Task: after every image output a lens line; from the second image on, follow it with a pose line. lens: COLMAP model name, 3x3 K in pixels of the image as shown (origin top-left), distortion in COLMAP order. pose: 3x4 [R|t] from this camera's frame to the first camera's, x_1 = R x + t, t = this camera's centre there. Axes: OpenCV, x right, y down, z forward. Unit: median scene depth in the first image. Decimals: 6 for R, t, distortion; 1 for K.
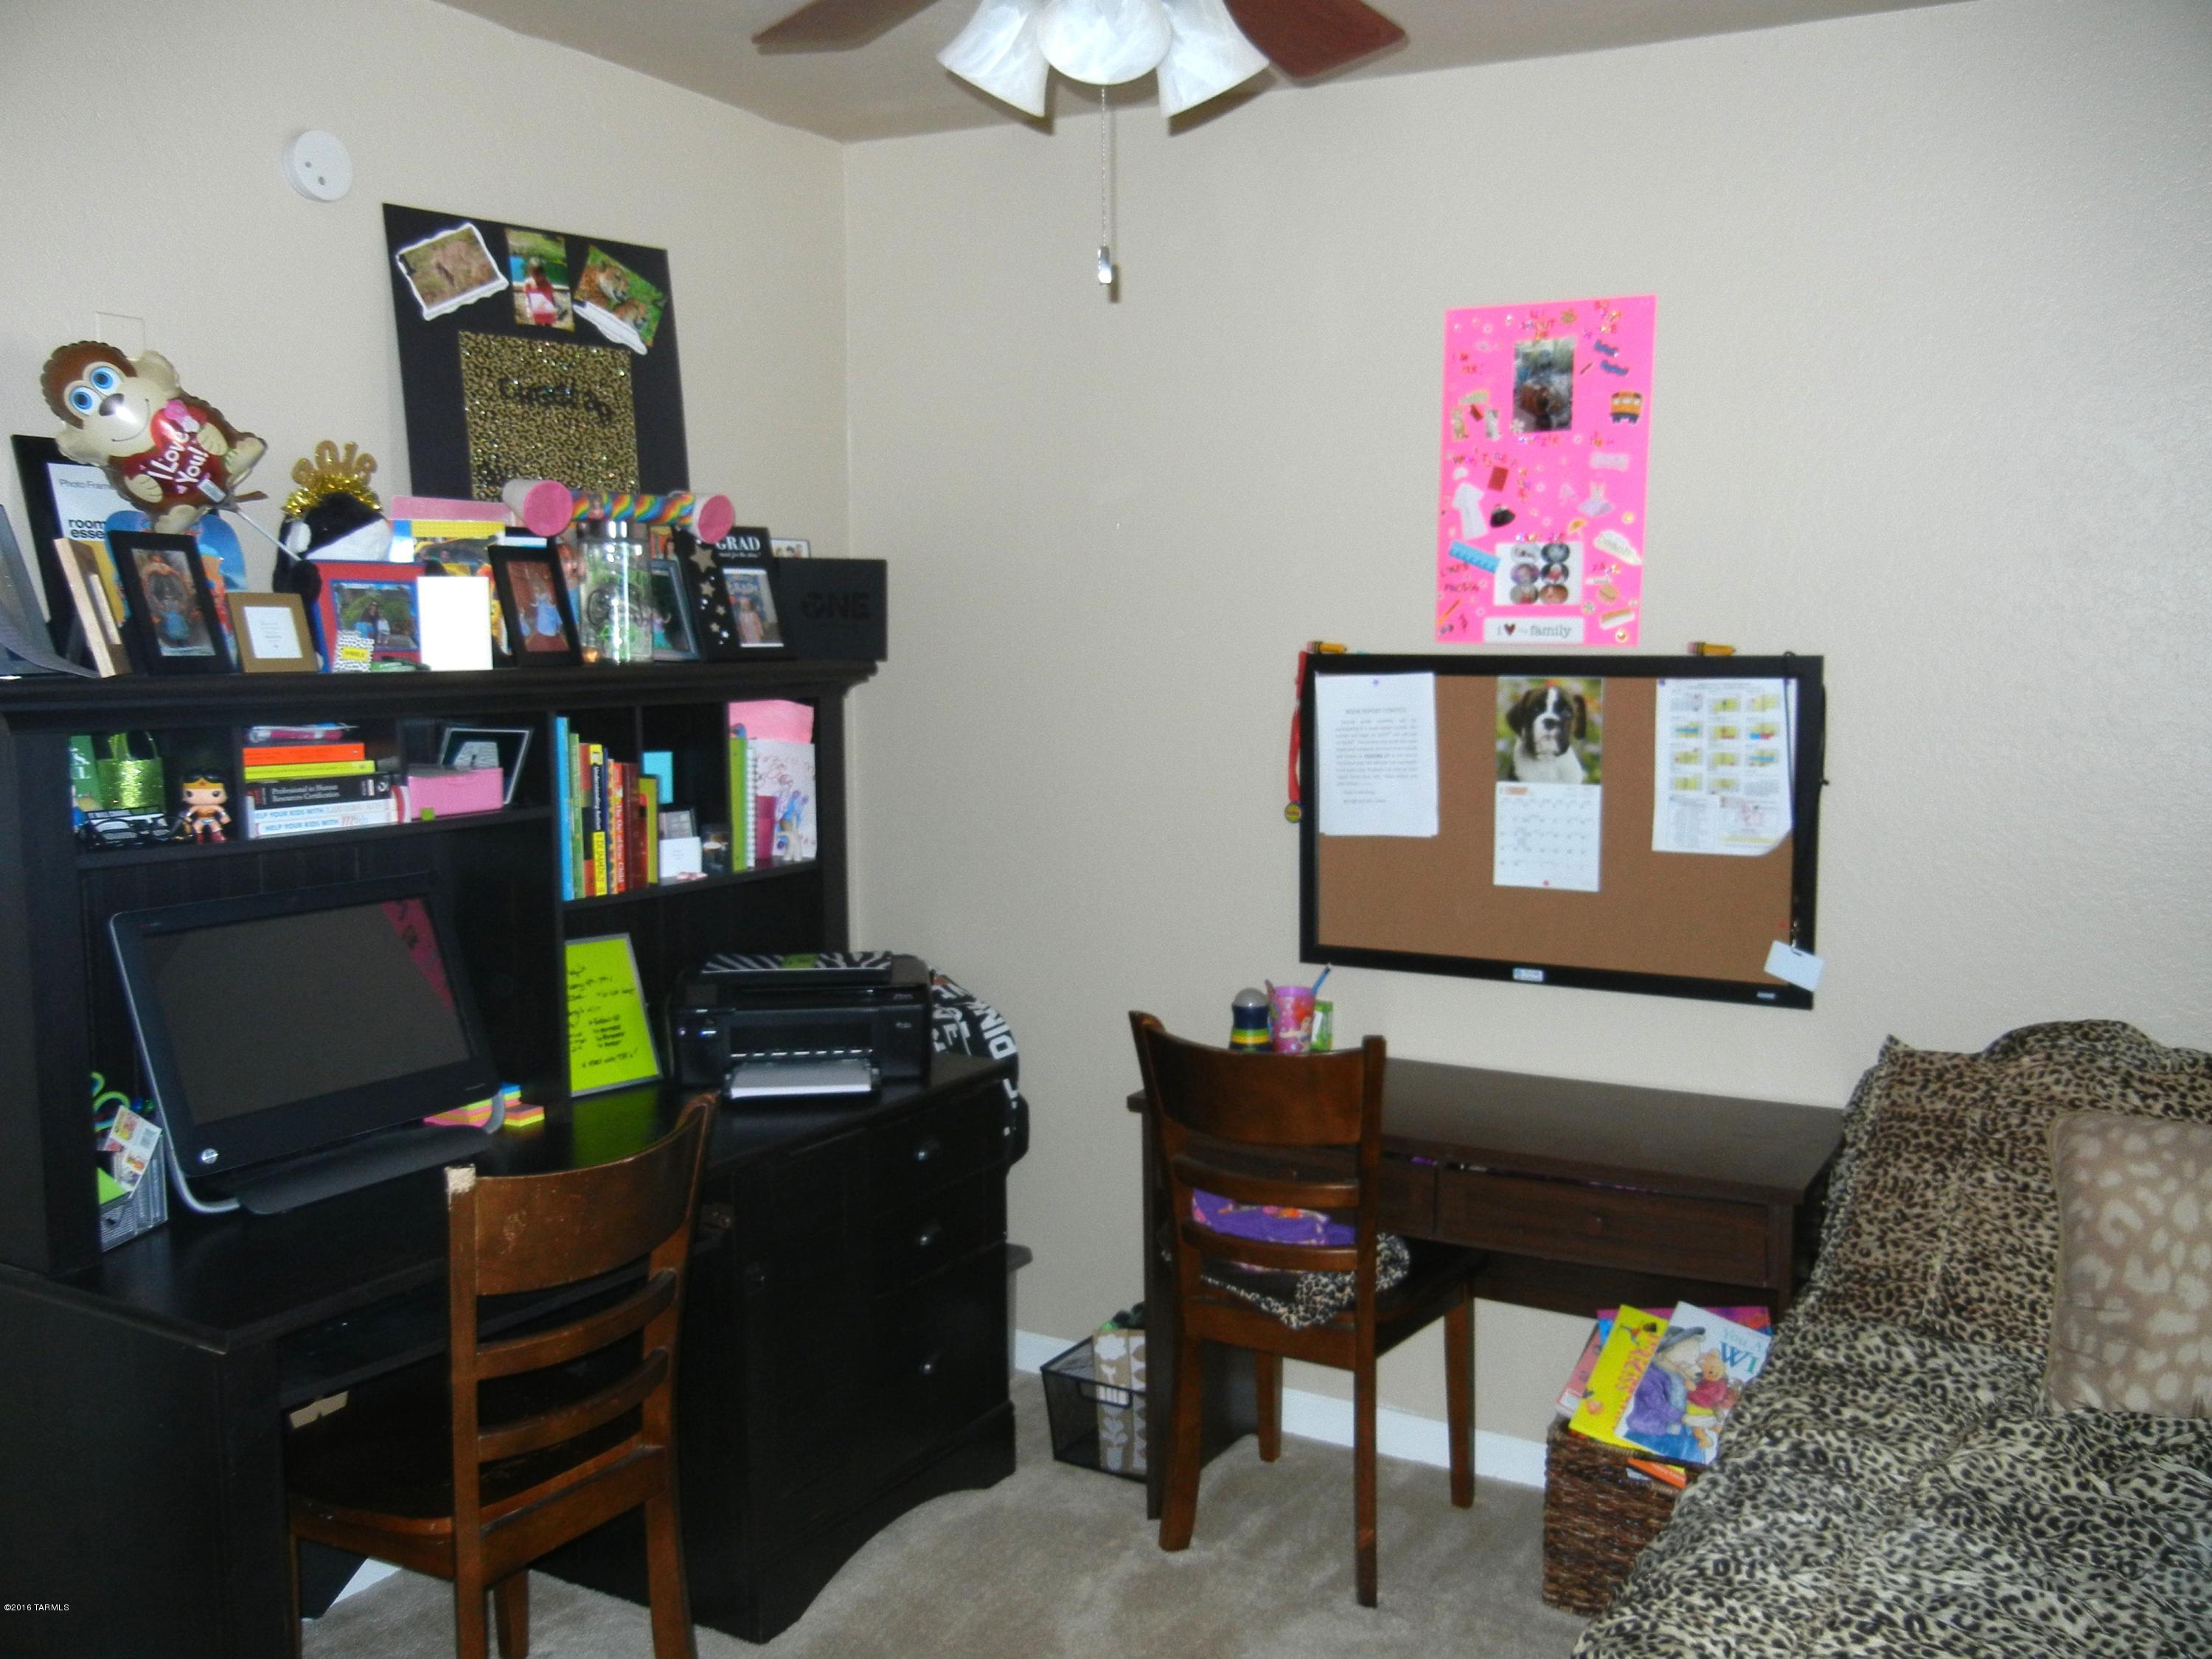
lens RADIAL K [[1897.6, 0, 1104.9], [0, 1897.6, 839.0], [0, 0, 1]] dist [-0.005537, 0.018640]
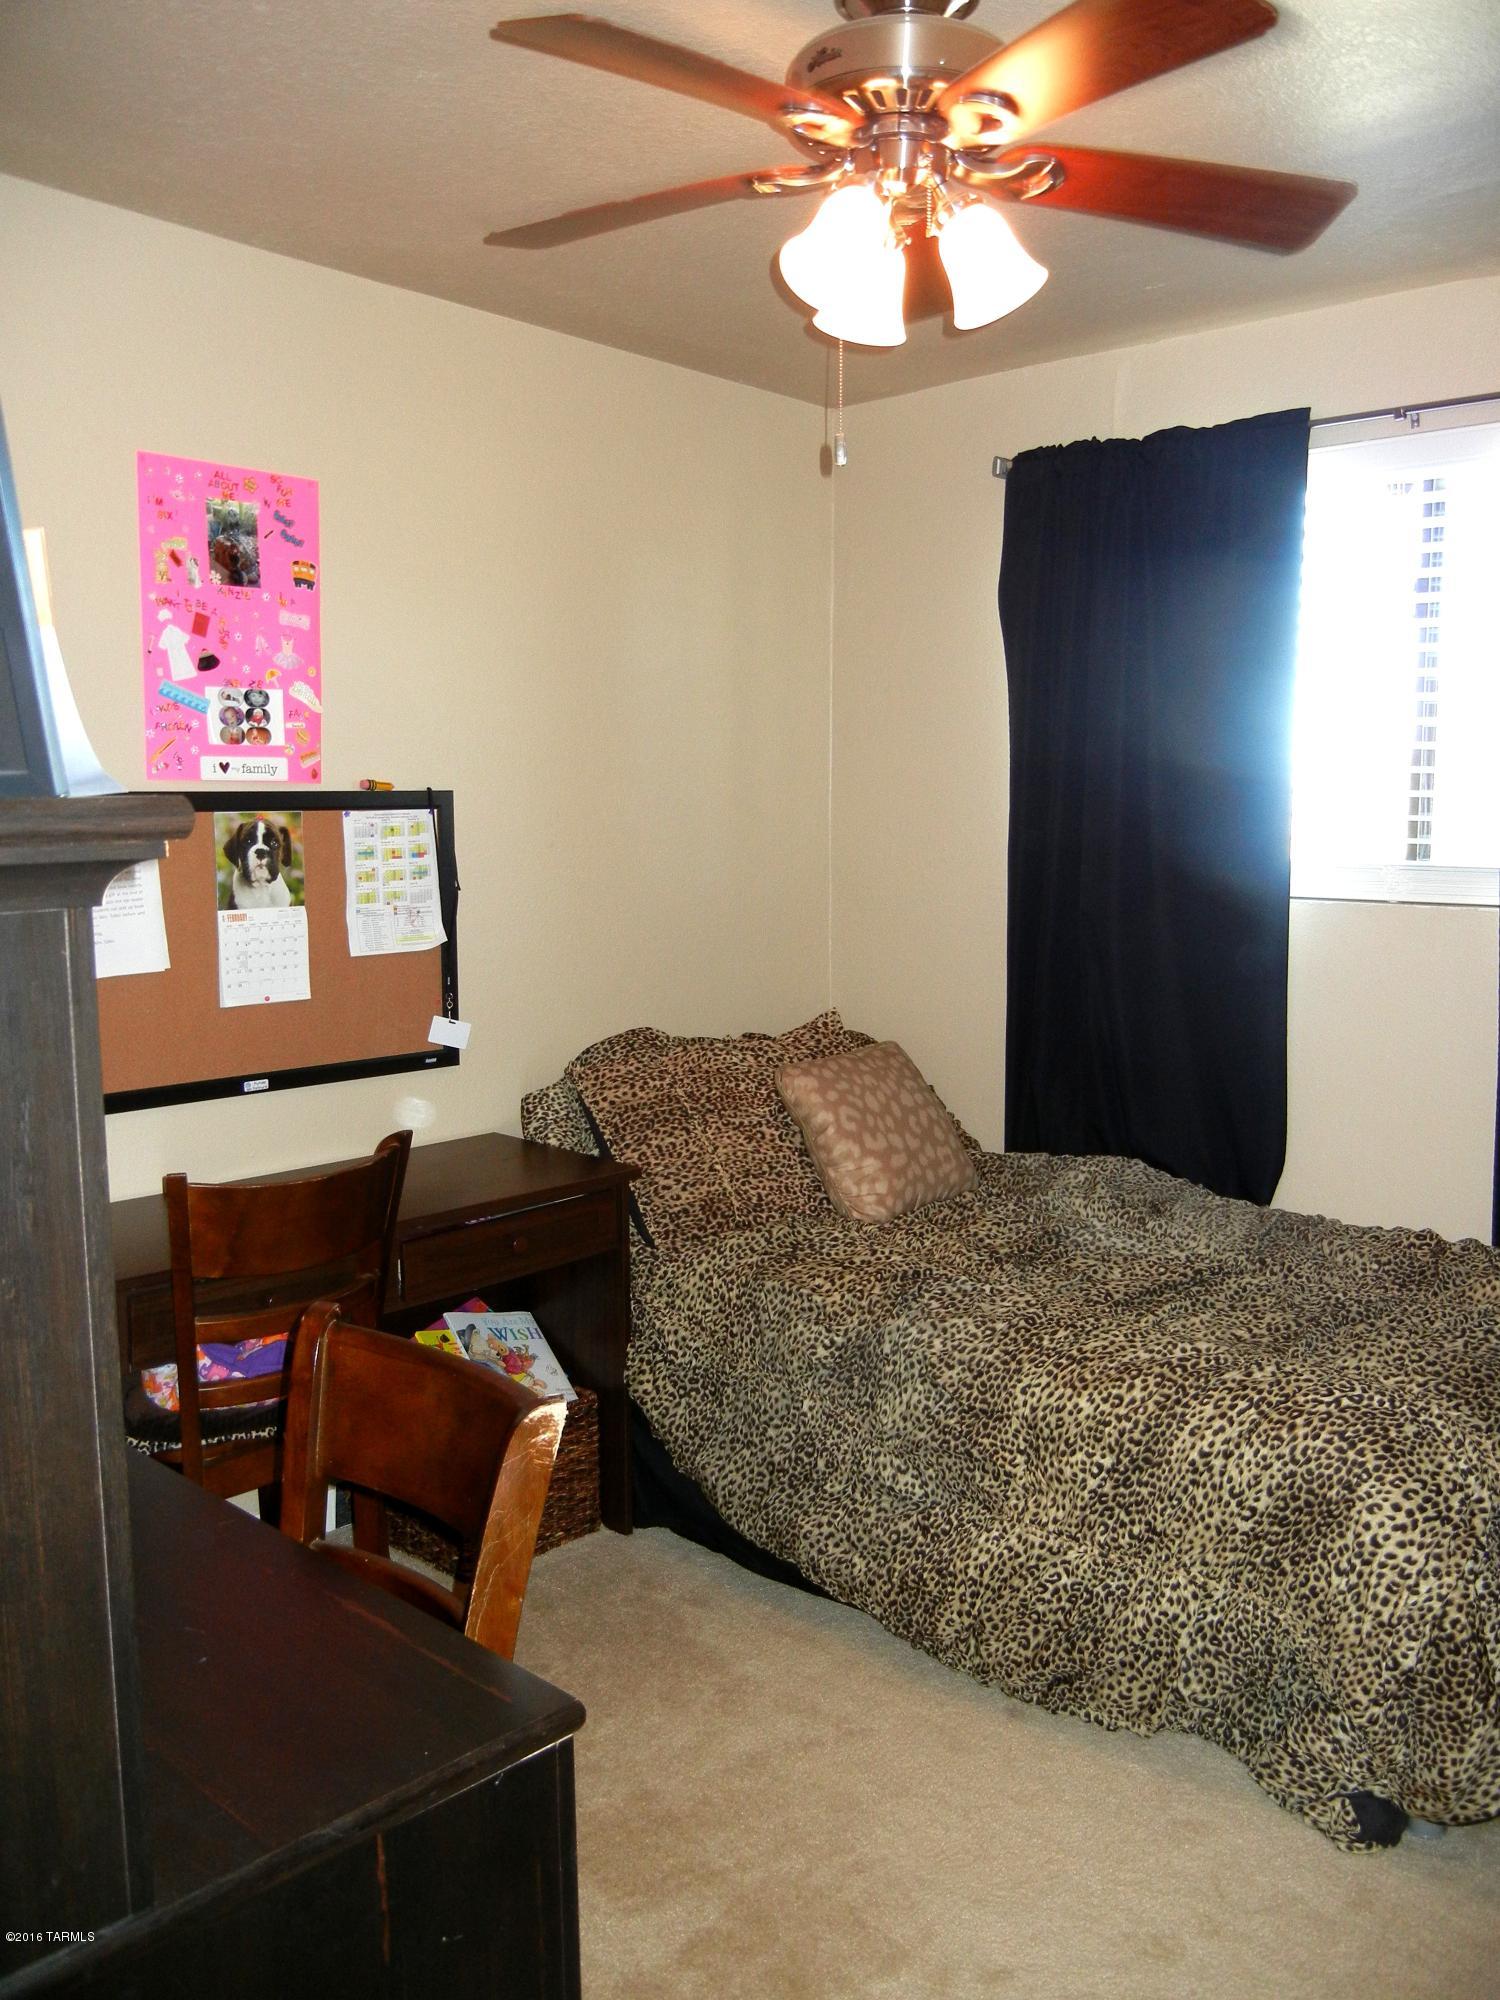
lens RADIAL K [[1715.7, 0, 750.0], [0, 1715.7, 1000.0], [0, 0, 1]] dist [-0.005537, 0.018640]
pose [[0.228326, -0.114025, 0.966884, -0.678050], [0.109914, 0.989788, 0.090770, -0.036240], [-0.967360, 0.085549, 0.238527, 0.498358]]
